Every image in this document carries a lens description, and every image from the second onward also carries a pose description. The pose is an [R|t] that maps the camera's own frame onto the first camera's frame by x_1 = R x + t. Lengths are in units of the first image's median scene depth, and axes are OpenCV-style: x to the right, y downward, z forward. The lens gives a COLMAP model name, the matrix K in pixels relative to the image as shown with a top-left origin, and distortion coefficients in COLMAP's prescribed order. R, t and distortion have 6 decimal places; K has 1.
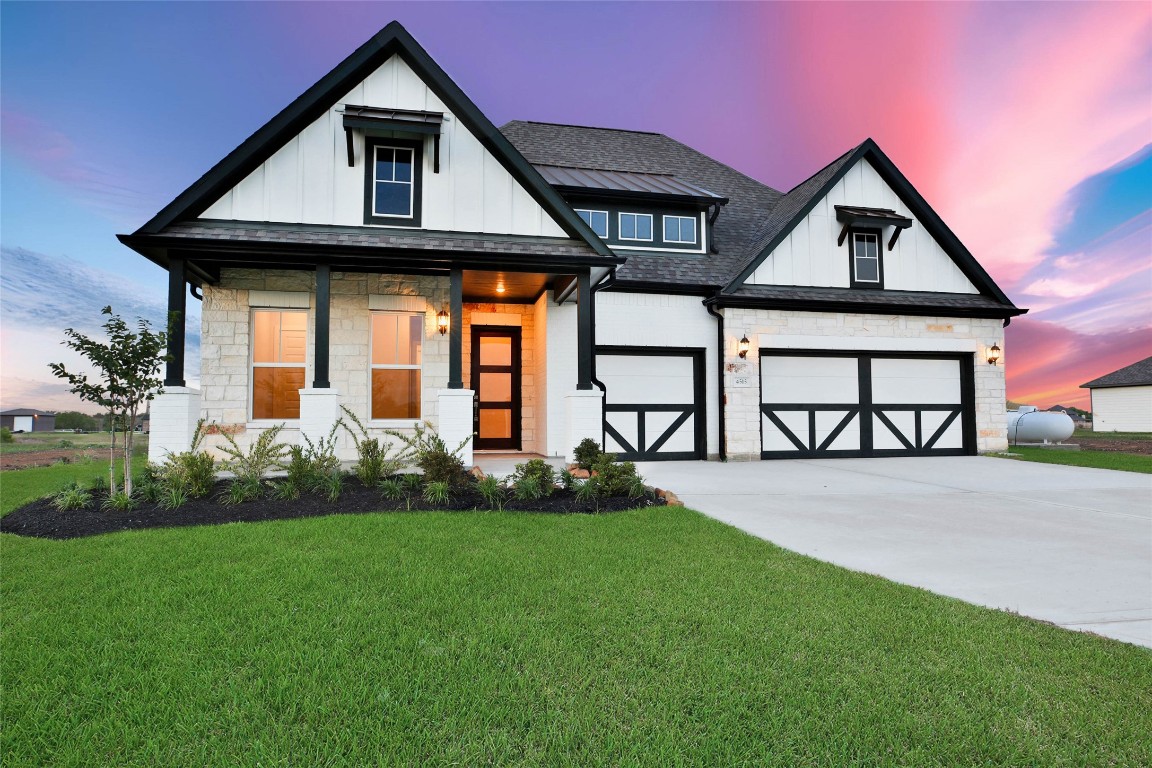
lens RADIAL K [[665.6, 0, 576.0], [0, 665.6, 384.0], [0, 0, 1]] dist [0.000943, 0.000212]
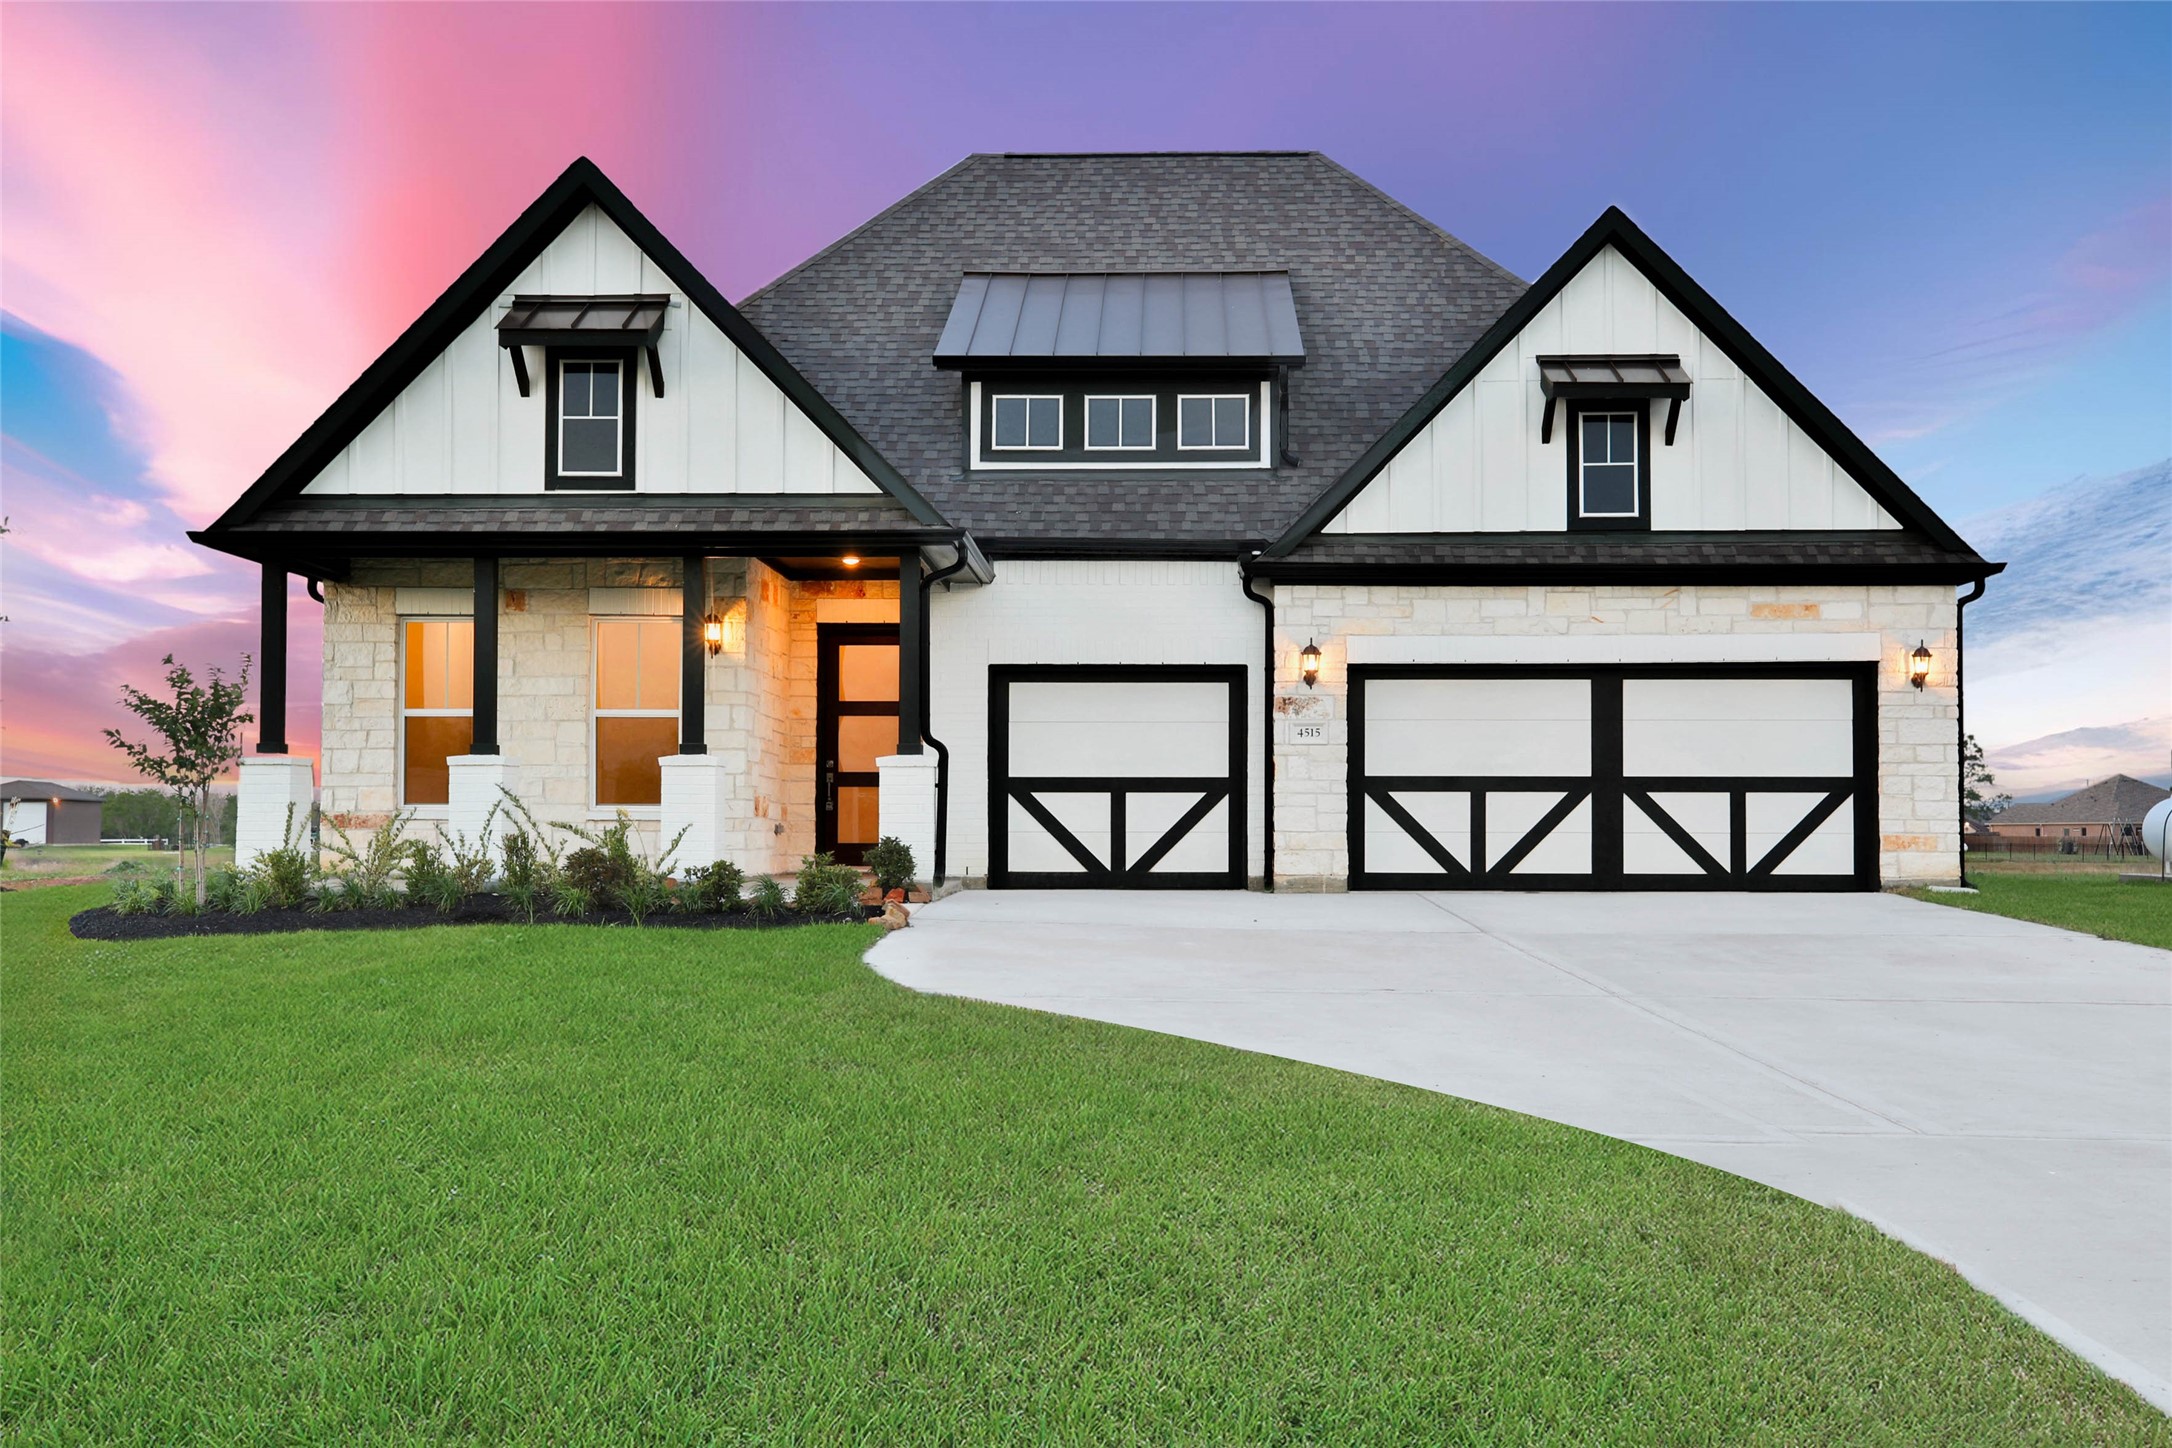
lens RADIAL K [[2181.5, 0, 1086.5], [0, 2181.5, 740.7], [0, 0, 1]] dist [0.096708, 0.003221]
pose [[0.968732, -0.003634, -0.248083, 0.494050], [0.008472, 0.999794, 0.018437, -0.029231], [0.247965, -0.019963, 0.968563, -0.629439]]
